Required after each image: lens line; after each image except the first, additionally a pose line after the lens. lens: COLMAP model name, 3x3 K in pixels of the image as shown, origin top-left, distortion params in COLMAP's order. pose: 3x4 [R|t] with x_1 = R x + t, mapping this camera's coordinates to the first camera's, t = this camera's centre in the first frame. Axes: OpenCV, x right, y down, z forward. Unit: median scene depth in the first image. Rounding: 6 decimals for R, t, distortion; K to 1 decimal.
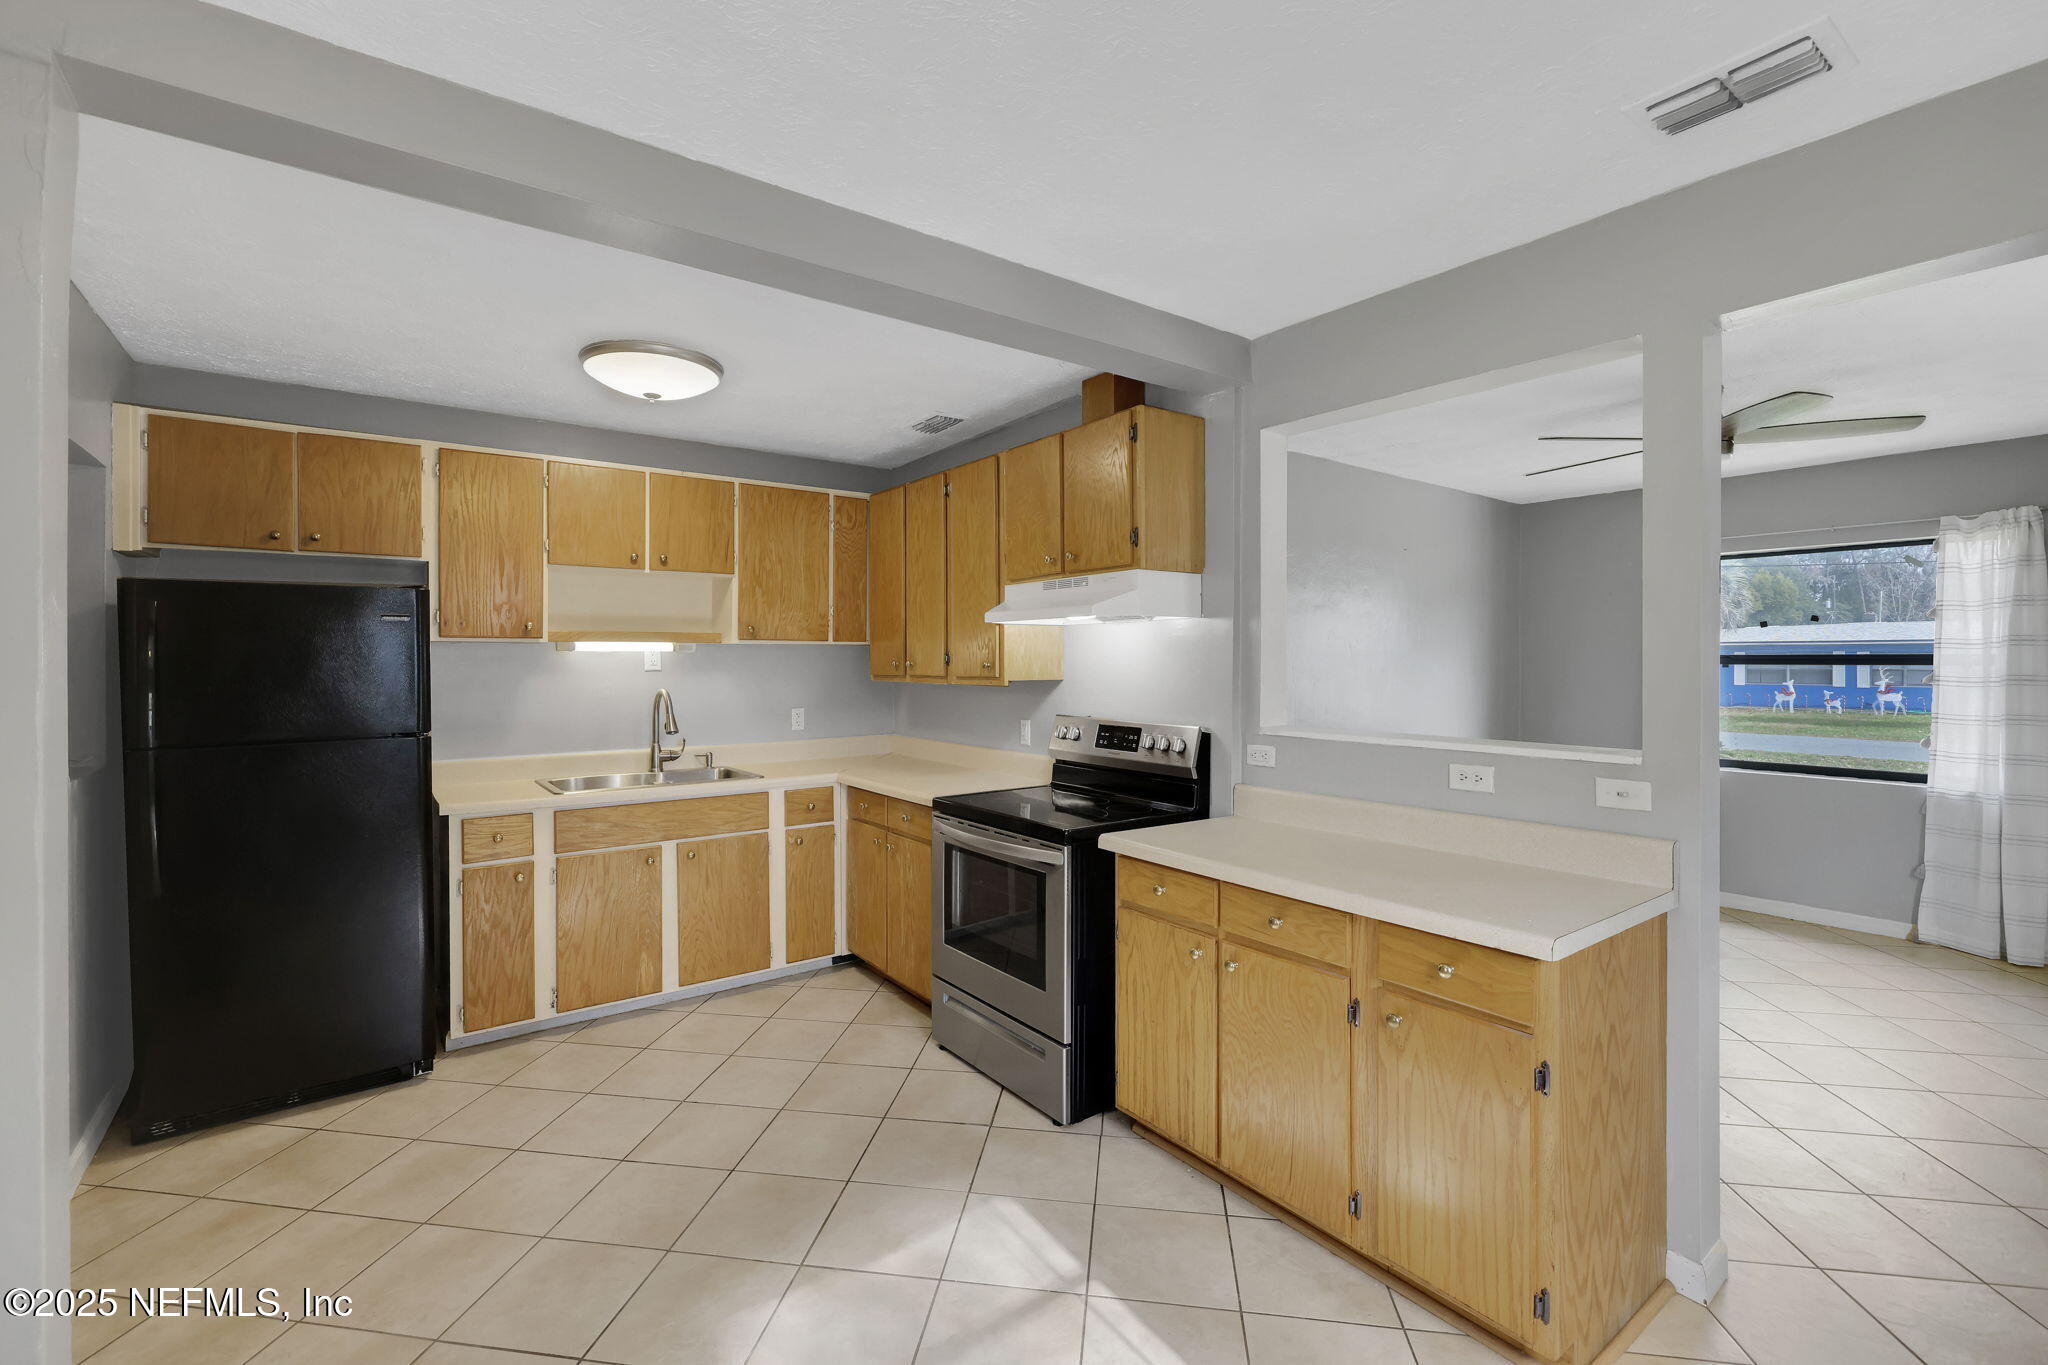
lens RADIAL K [[893.3, 0, 1021.4], [0, 893.3, 665.8], [0, 0, 1]] dist [0.000392, -0.000371]
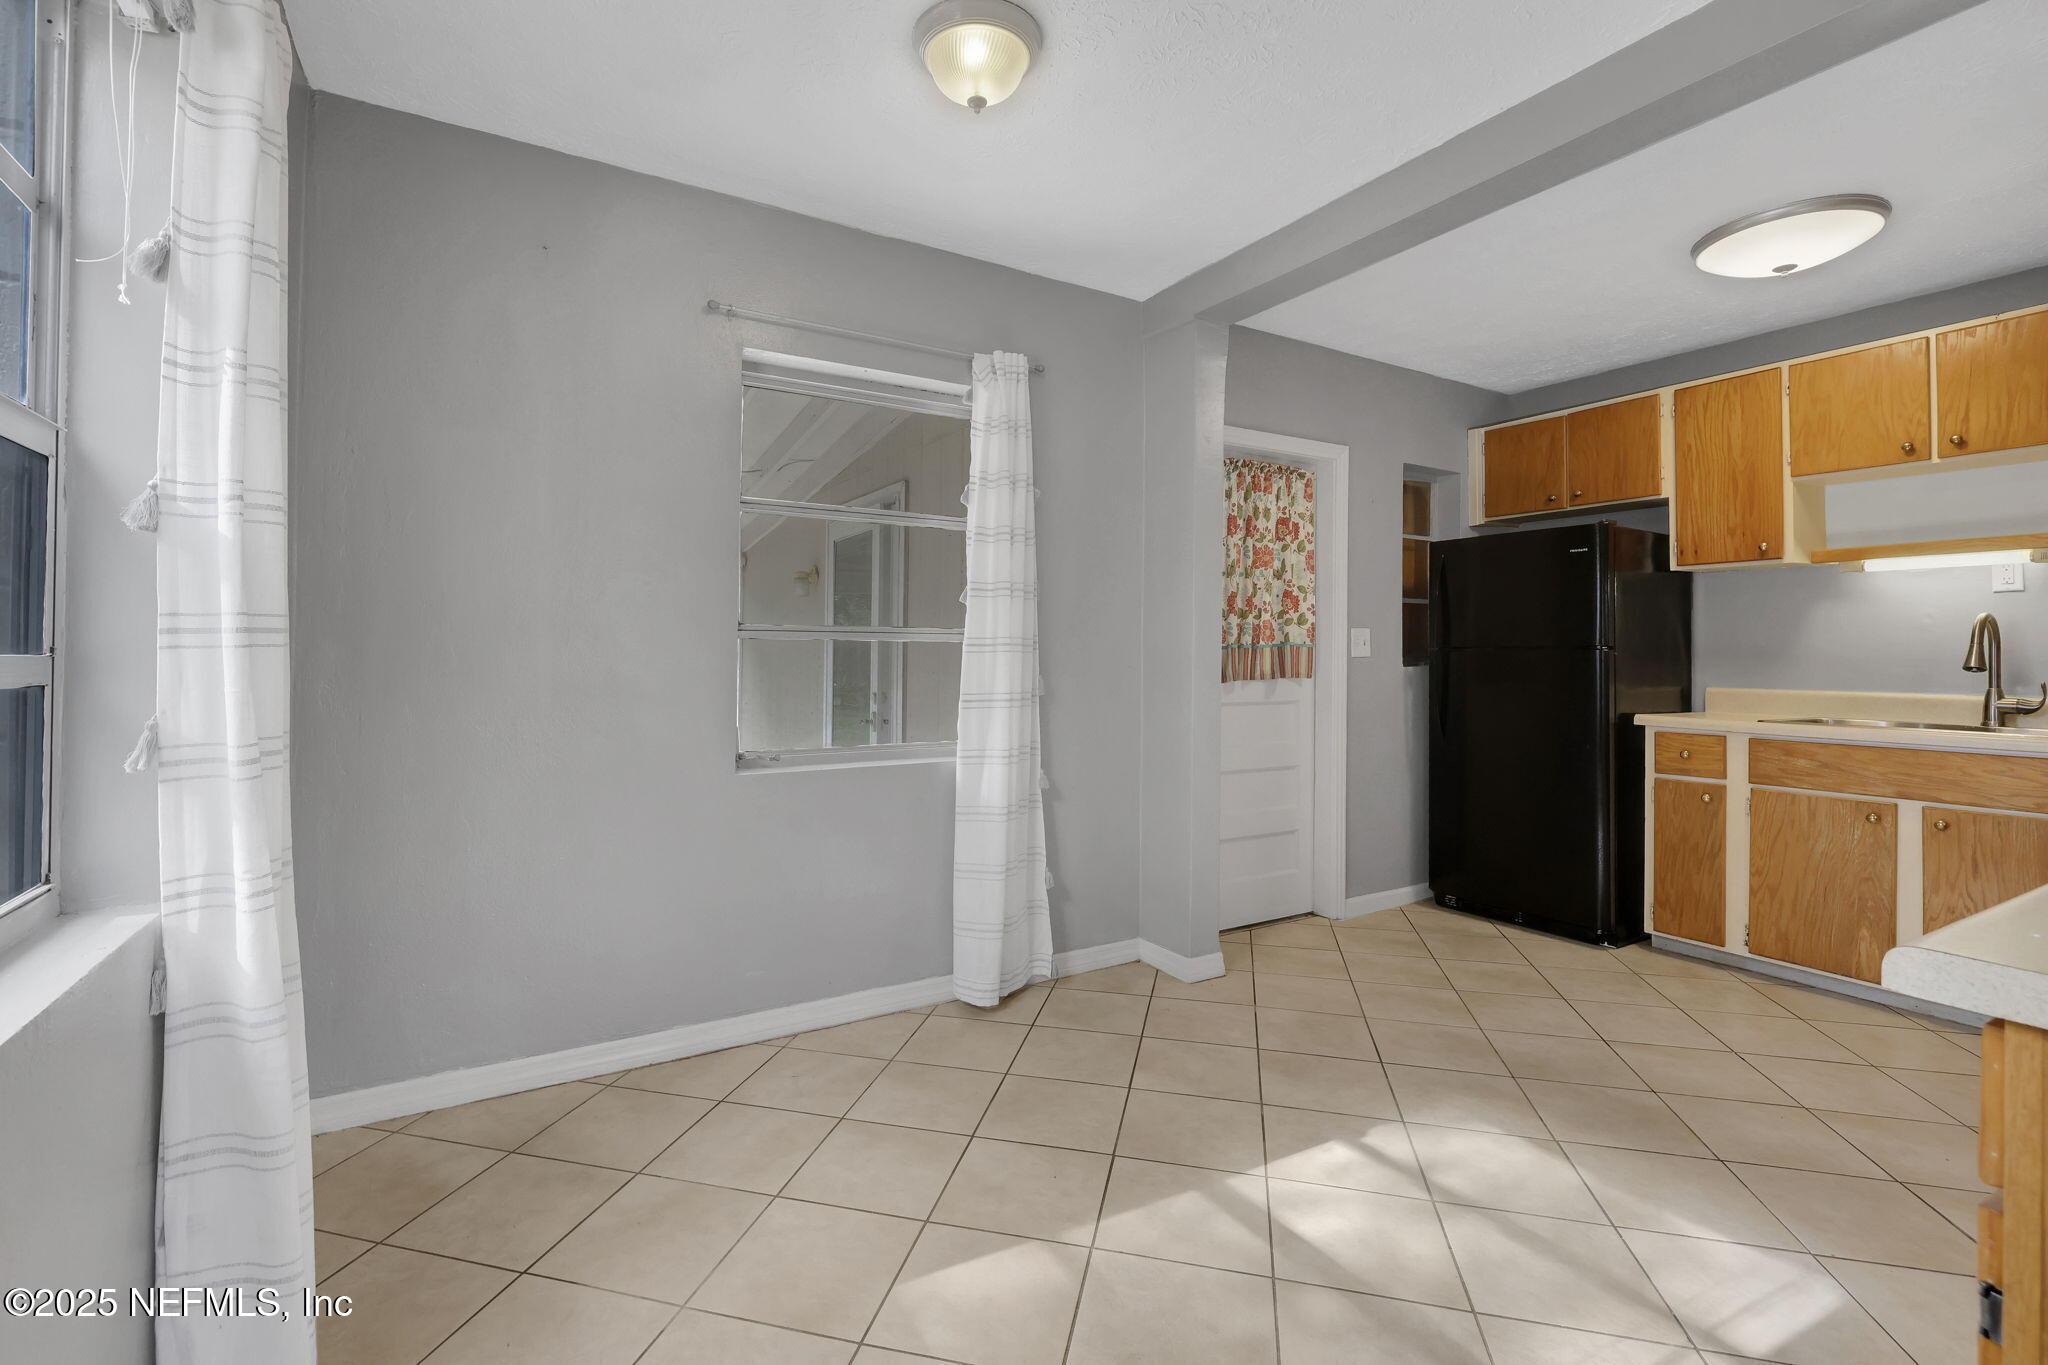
lens RADIAL K [[938.0, 0, 974.7], [0, 938.0, 658.4], [0, 0, 1]] dist [0.000110, -0.000191]
pose [[-0.134773, -0.000766, -0.990876, 0.573777], [-0.018533, 0.999827, 0.001747, 0.091583], [0.990703, 0.018600, -0.134764, 0.318016]]
